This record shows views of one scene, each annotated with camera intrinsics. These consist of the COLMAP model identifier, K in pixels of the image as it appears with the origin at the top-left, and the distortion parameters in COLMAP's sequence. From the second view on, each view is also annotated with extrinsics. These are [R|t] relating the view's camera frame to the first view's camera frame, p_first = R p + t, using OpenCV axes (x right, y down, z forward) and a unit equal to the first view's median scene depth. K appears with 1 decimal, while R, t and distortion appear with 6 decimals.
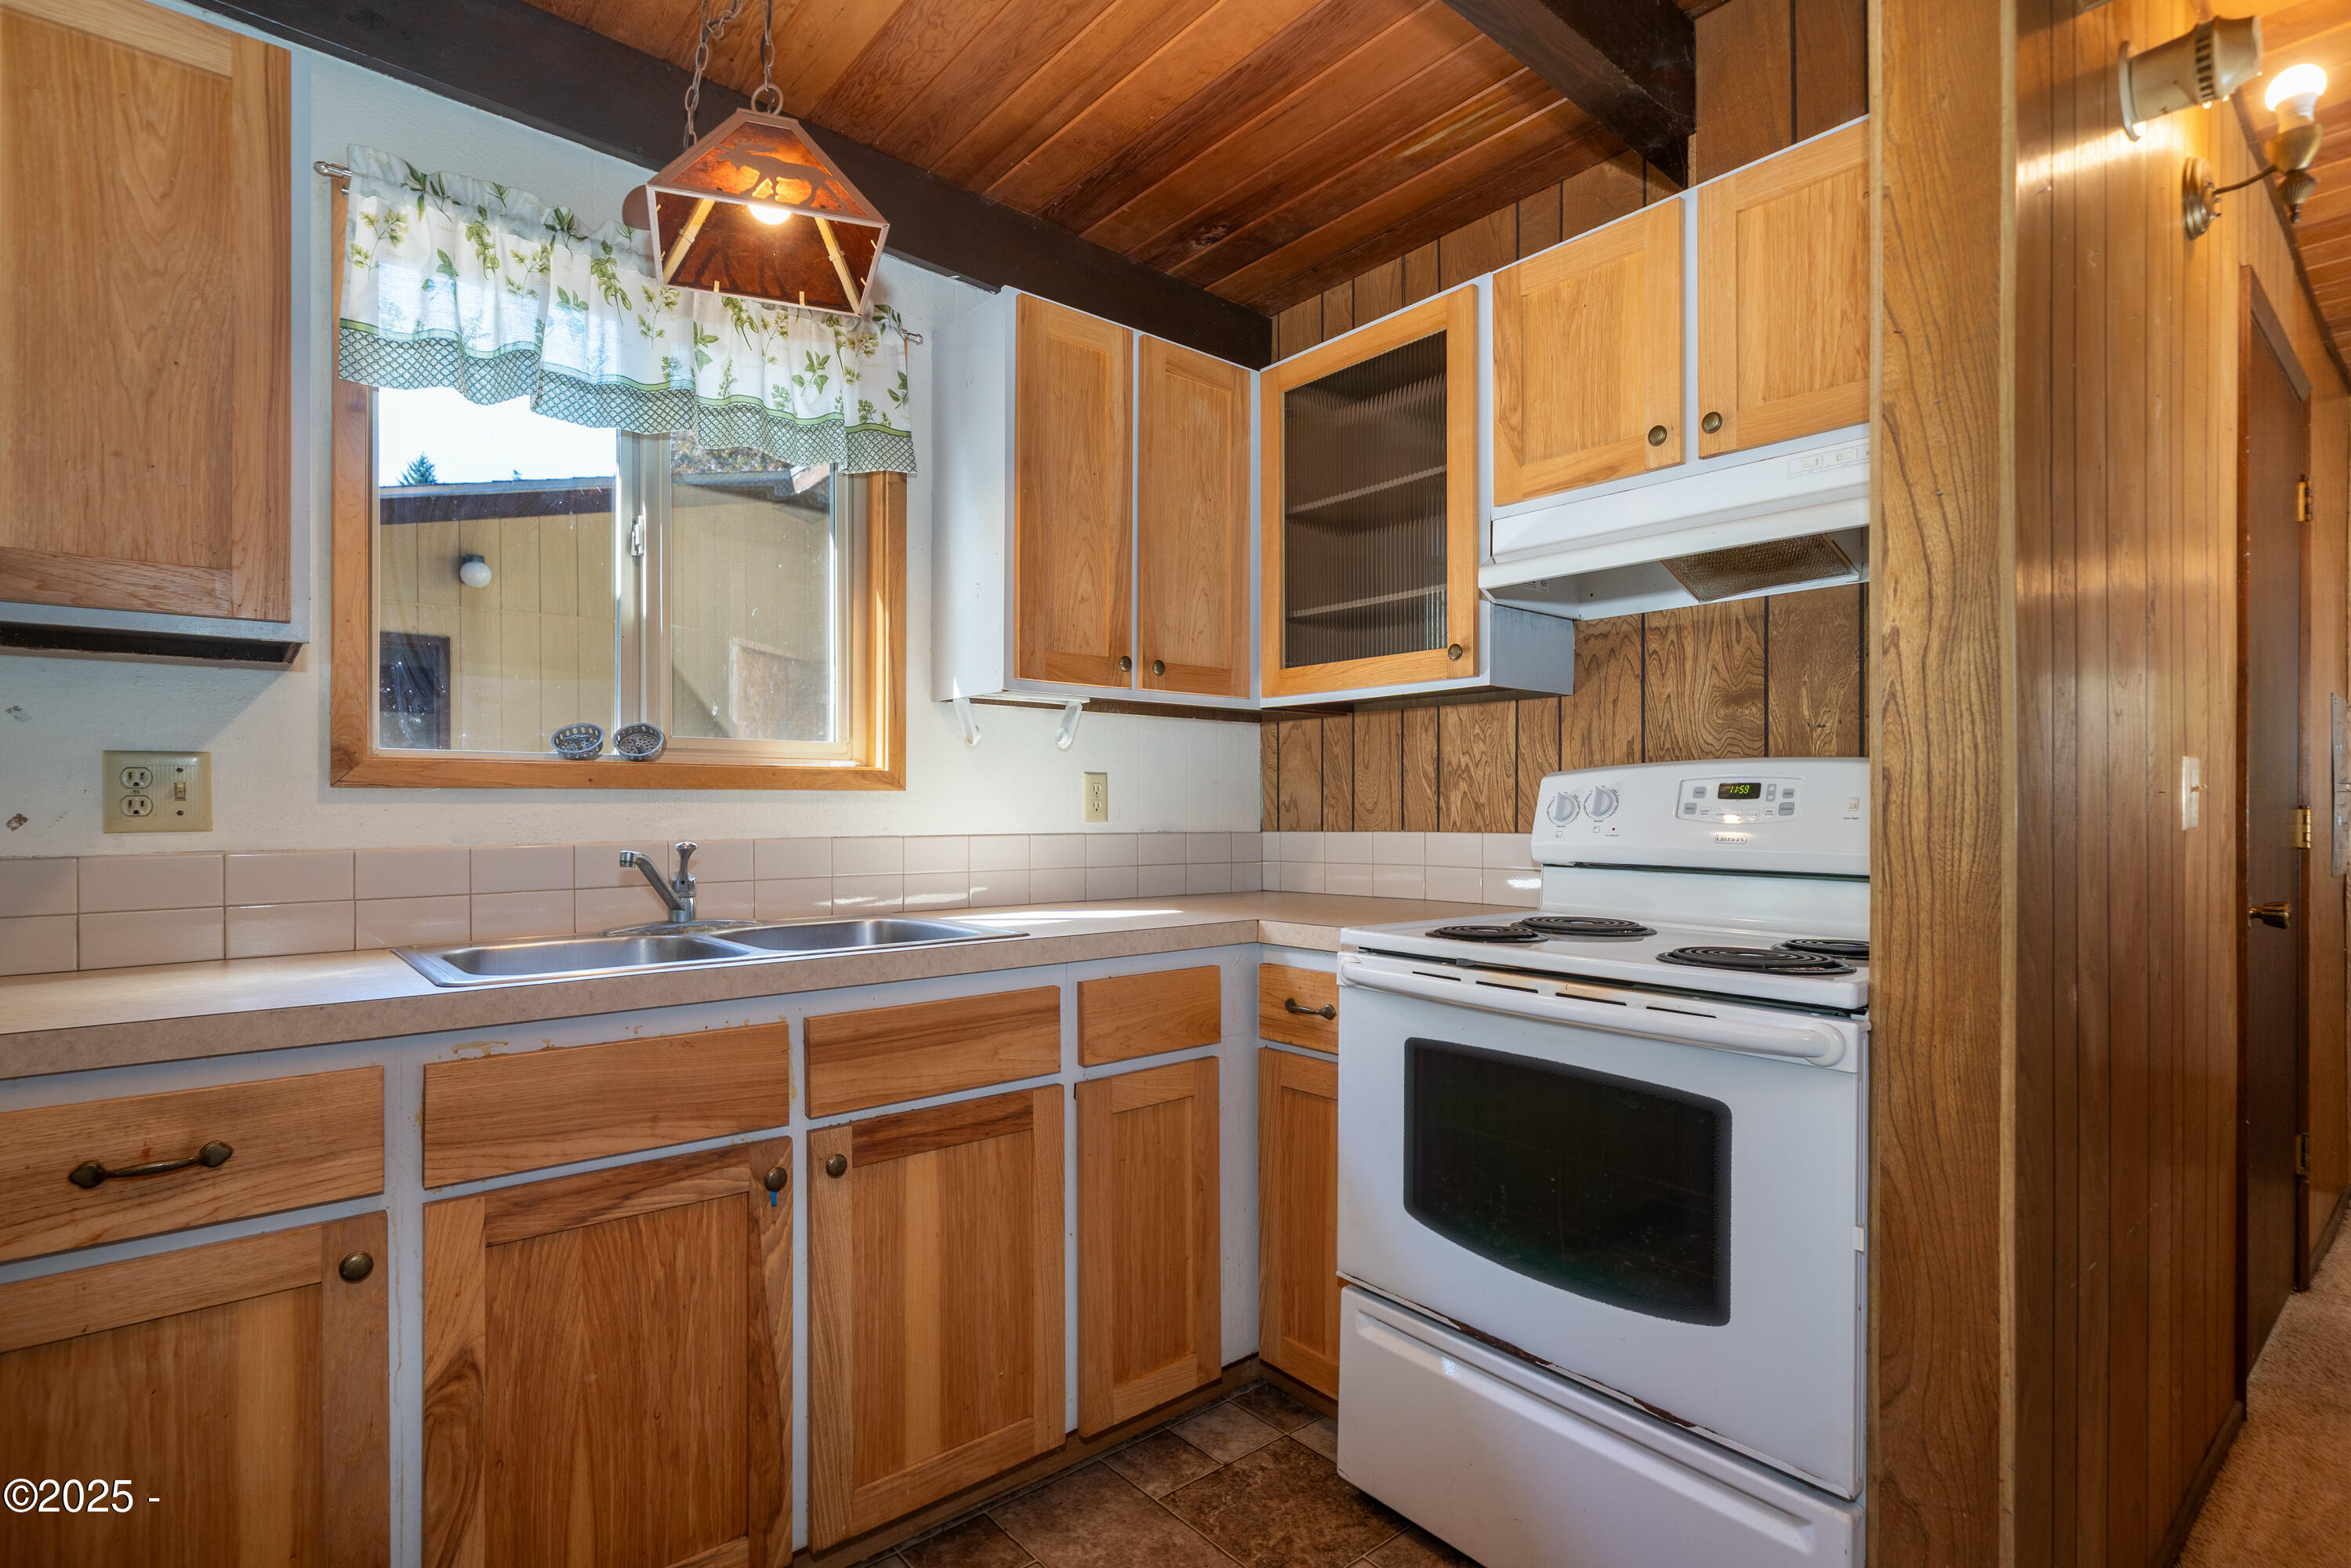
lens RADIAL K [[1156.2, 0, 1175.4], [0, 1156.2, 801.3], [0, 0, 1]] dist [-0.003048, 0.000252]
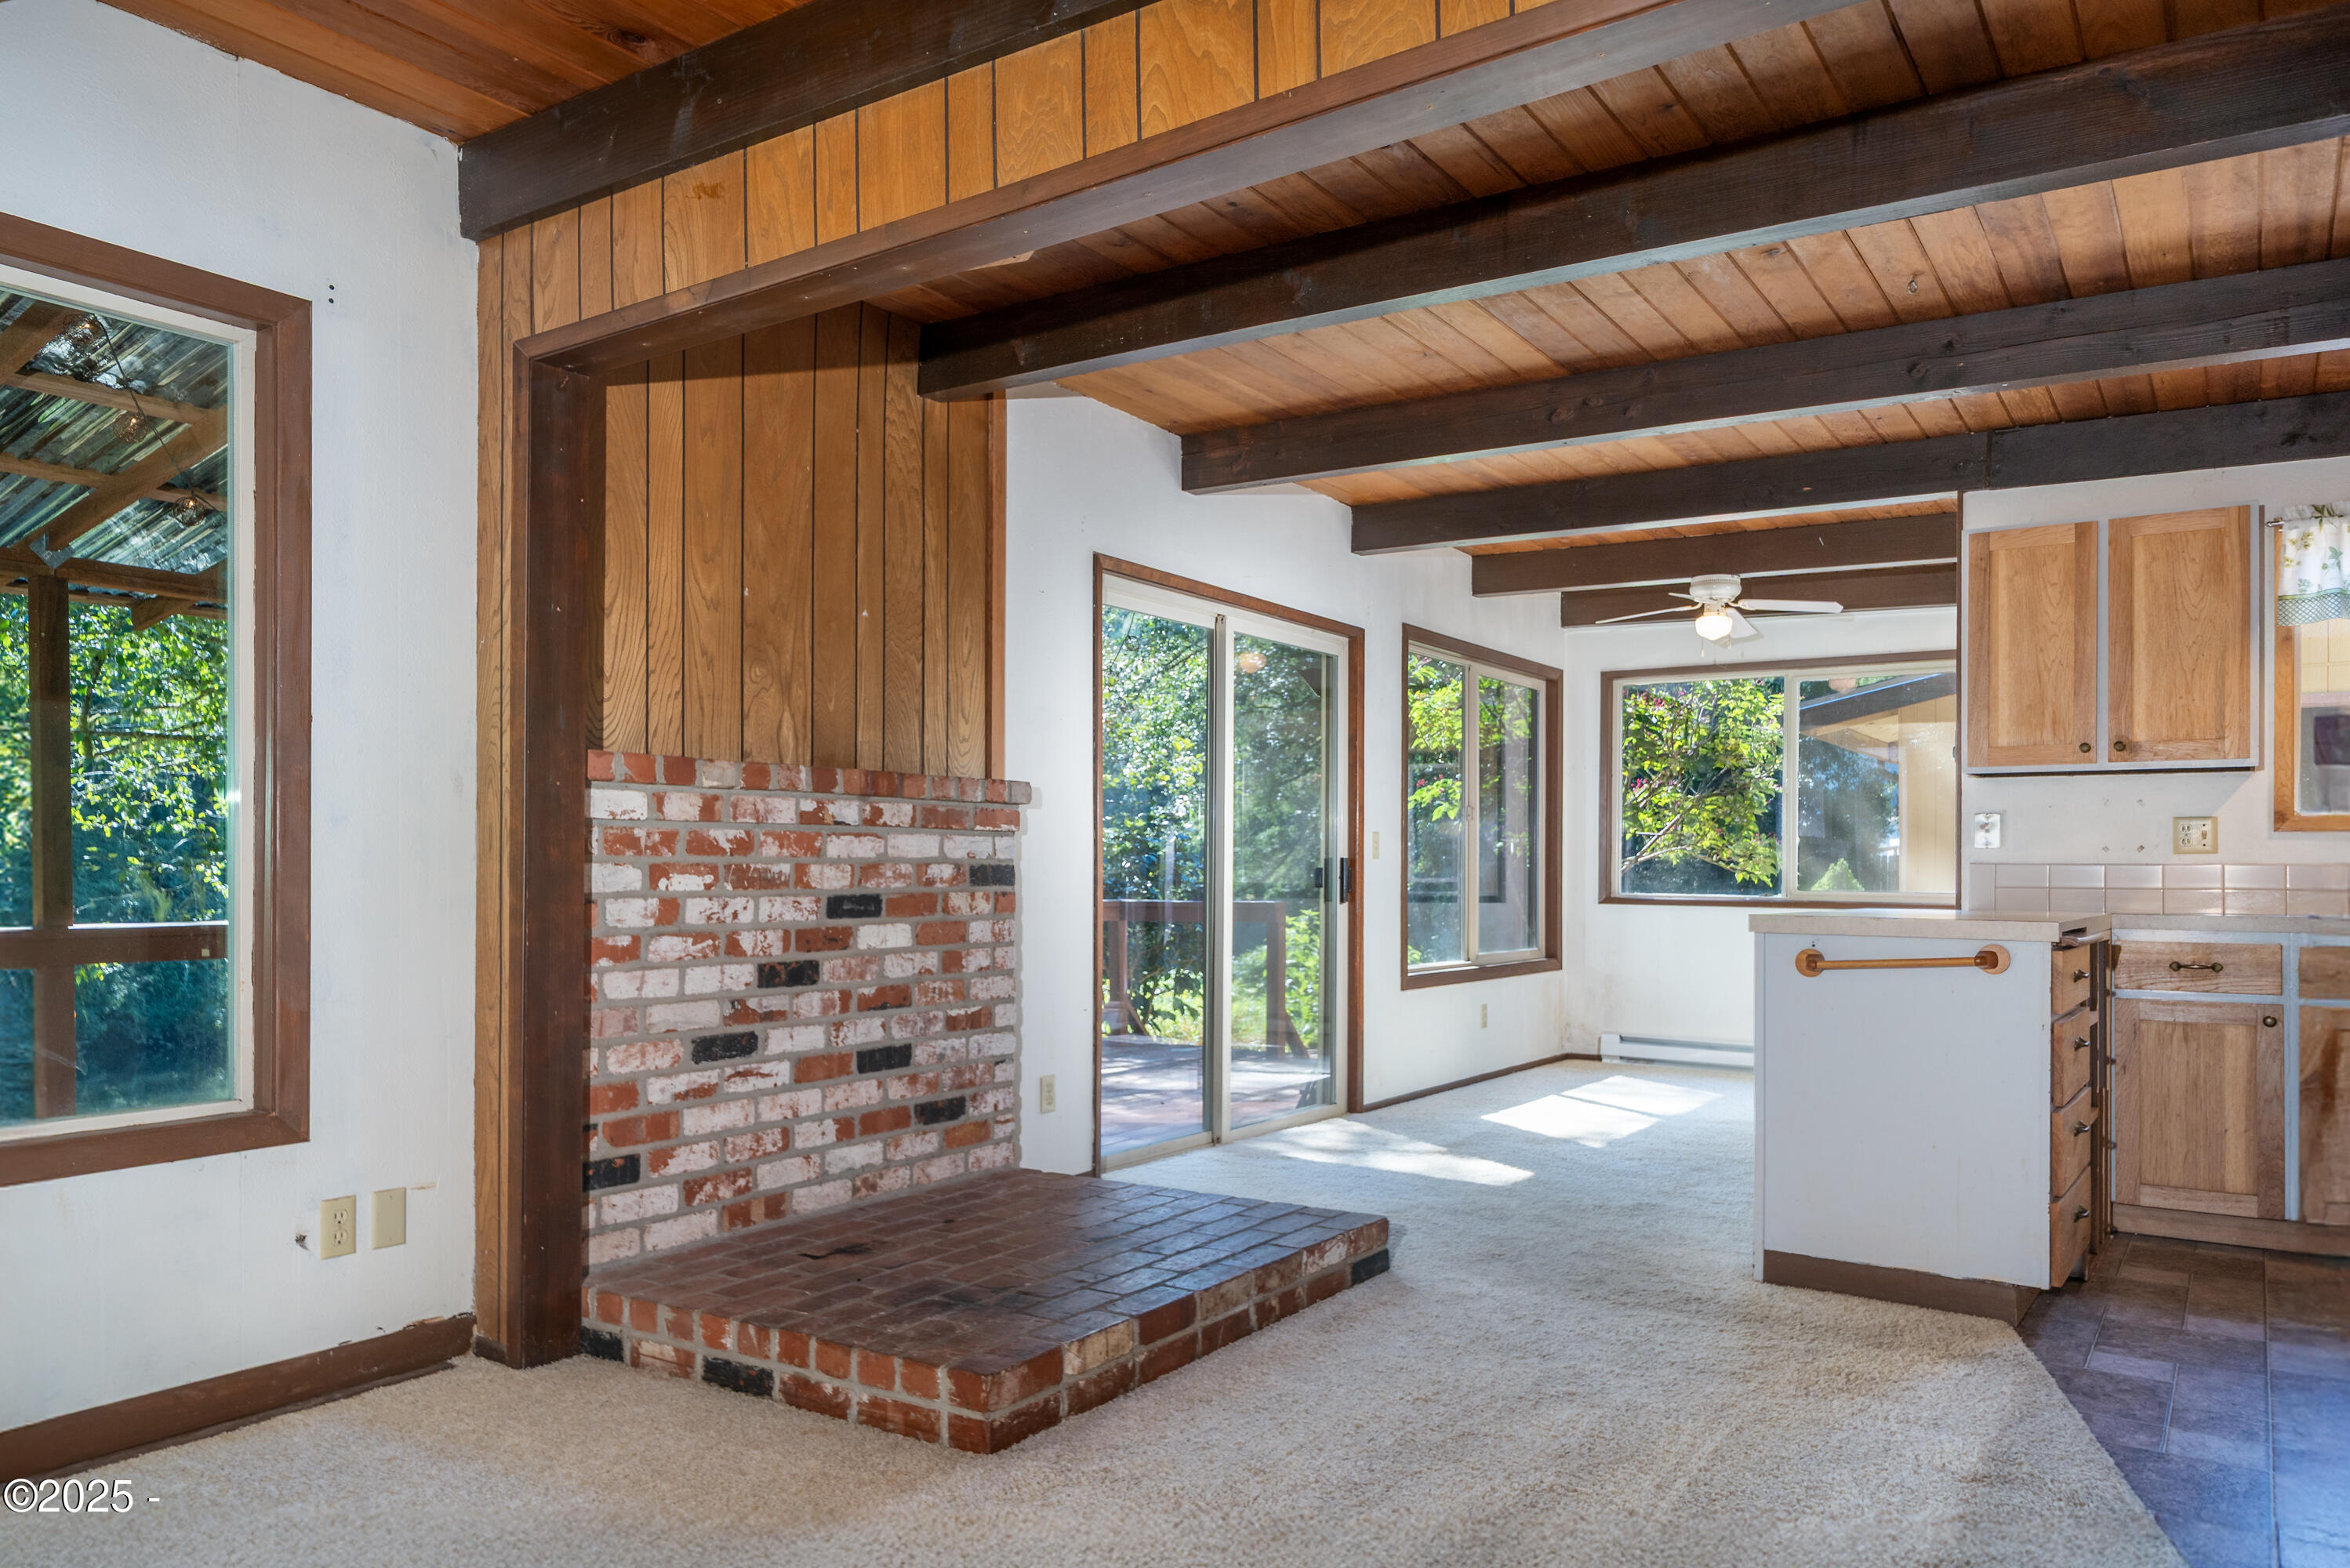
lens RADIAL K [[1481.7, 0, 1200.9], [0, 1481.7, 860.3], [0, 0, 1]] dist [0.007671, 0.001202]
pose [[0.262638, -0.005768, -0.964877, 1.257980], [-0.001541, 0.999978, -0.006397, 0.056807], [0.964893, 0.003167, 0.262623, -1.460481]]
